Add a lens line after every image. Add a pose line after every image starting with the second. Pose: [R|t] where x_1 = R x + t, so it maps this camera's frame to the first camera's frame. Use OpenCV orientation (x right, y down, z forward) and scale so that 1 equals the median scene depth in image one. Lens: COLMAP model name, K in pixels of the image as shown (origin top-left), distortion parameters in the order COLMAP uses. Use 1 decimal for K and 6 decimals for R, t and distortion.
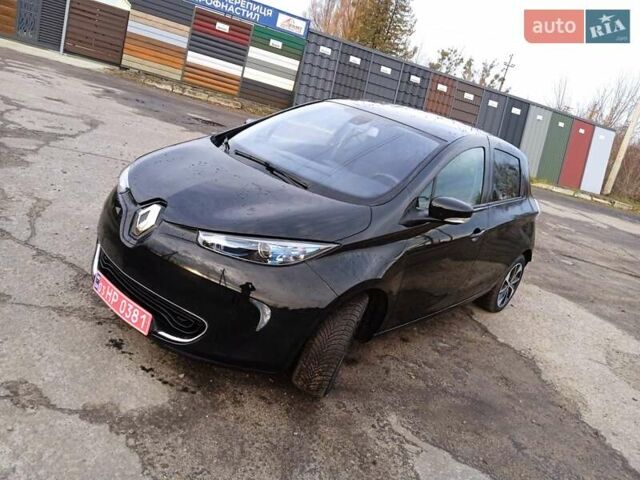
lens RADIAL K [[517.9, 0, 318.7], [0, 517.9, 241.3], [0, 0, 1]] dist [0.062708, -0.105579]
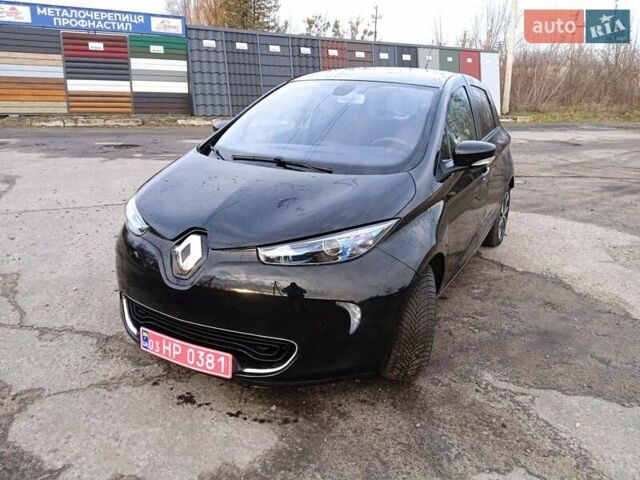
lens RADIAL K [[517.9, 0, 318.1], [0, 517.9, 239.8], [0, 0, 1]] dist [0.062708, -0.105579]
pose [[0.946417, -0.293387, 0.134980, -0.172692], [0.289697, 0.955981, 0.046655, -0.031699], [-0.142726, -0.005052, 0.989749, 0.072146]]
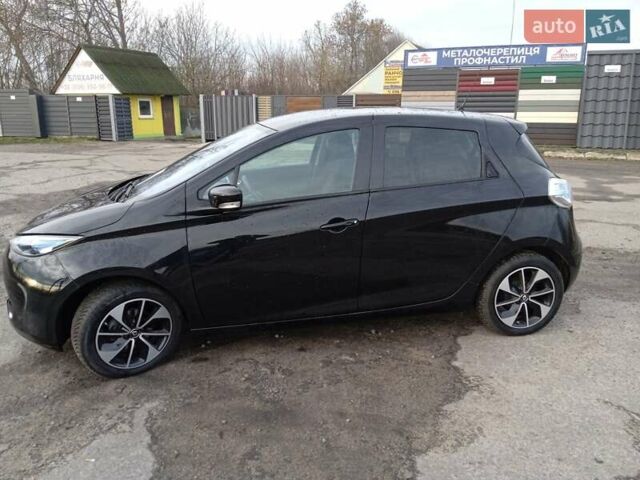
lens RADIAL K [[517.9, 0, 322.8], [0, 517.9, 241.1], [0, 0, 1]] dist [0.062708, -0.105579]
pose [[0.758475, -0.112411, -0.641934, 0.883464], [0.024076, 0.989172, -0.144771, 0.146897], [0.651257, 0.094350, 0.752969, 0.343911]]
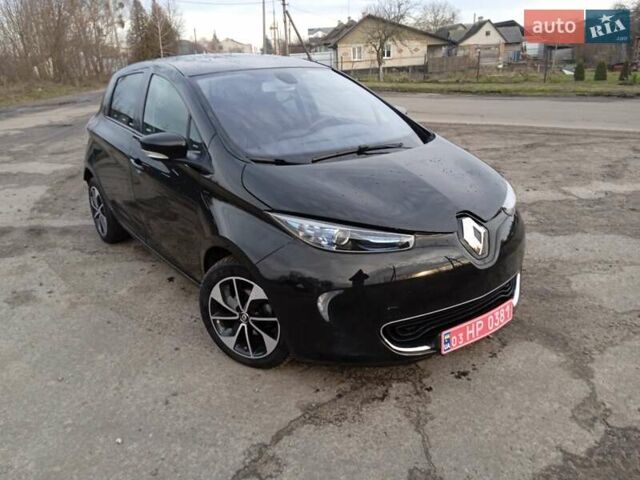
lens RADIAL K [[517.9, 0, 321.1], [0, 517.9, 241.0], [0, 0, 1]] dist [0.062708, -0.105579]
pose [[0.204562, -0.585001, 0.784811, -0.825082], [0.384865, 0.785261, 0.485020, -0.433449], [-0.900019, 0.202830, 0.385780, 0.654437]]
